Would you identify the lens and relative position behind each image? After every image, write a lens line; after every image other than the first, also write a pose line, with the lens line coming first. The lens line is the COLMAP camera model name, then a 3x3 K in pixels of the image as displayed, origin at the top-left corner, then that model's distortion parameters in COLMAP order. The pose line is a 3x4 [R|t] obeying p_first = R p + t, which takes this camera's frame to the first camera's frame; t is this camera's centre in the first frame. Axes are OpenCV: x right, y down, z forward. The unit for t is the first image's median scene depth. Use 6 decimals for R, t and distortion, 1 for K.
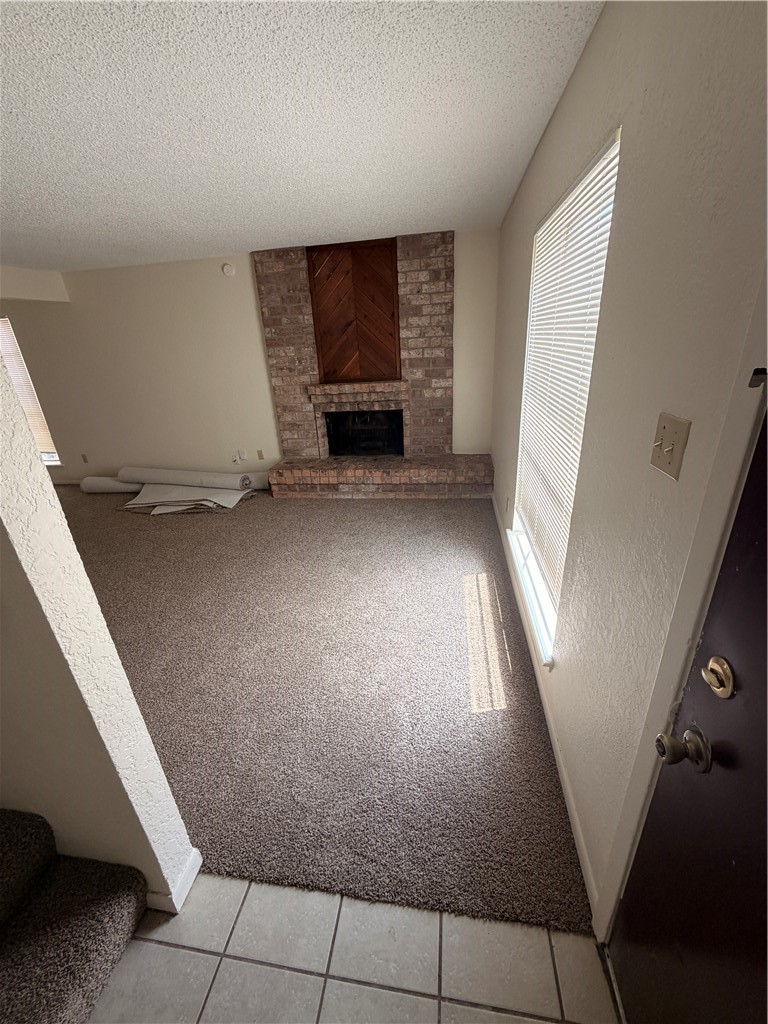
lens RADIAL K [[410.4, 0, 385.1], [0, 410.4, 511.5], [0, 0, 1]] dist [-0.002198, 0.000166]
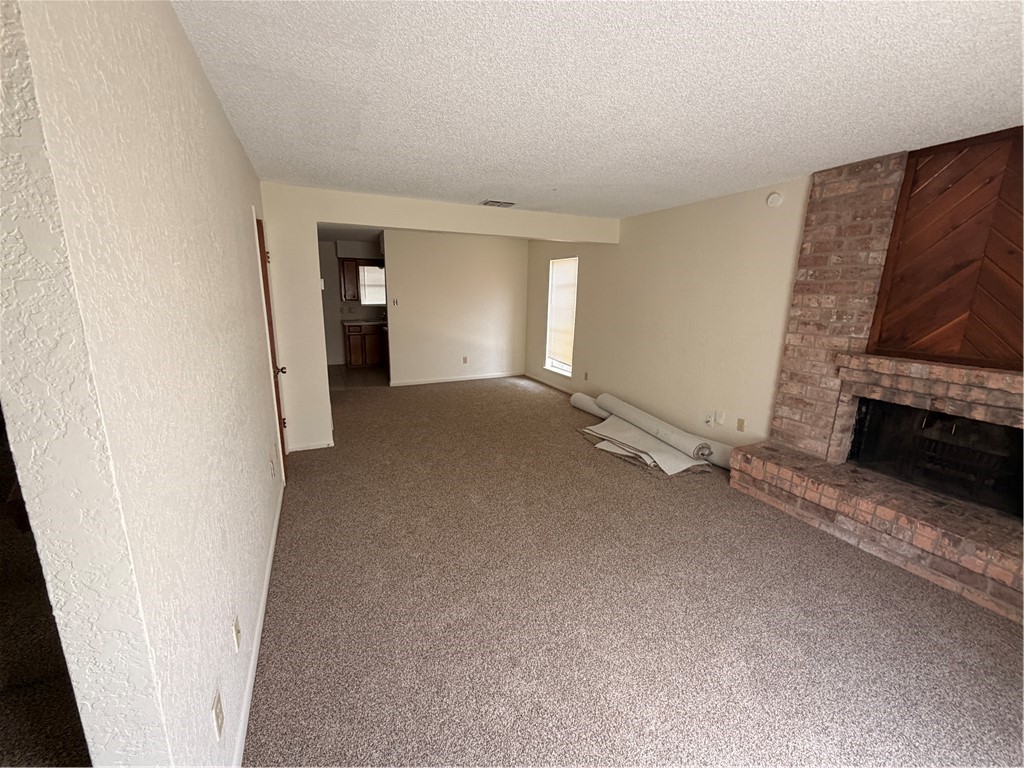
lens RADIAL K [[410.4, 0, 510.6], [0, 410.4, 383.6], [0, 0, 1]] dist [-0.002198, 0.000166]
pose [[0.556561, 0.244518, -0.794010, 0.052712], [-0.365128, 0.930454, 0.030601, -0.085992], [0.746272, 0.272884, 0.607135, 0.215612]]
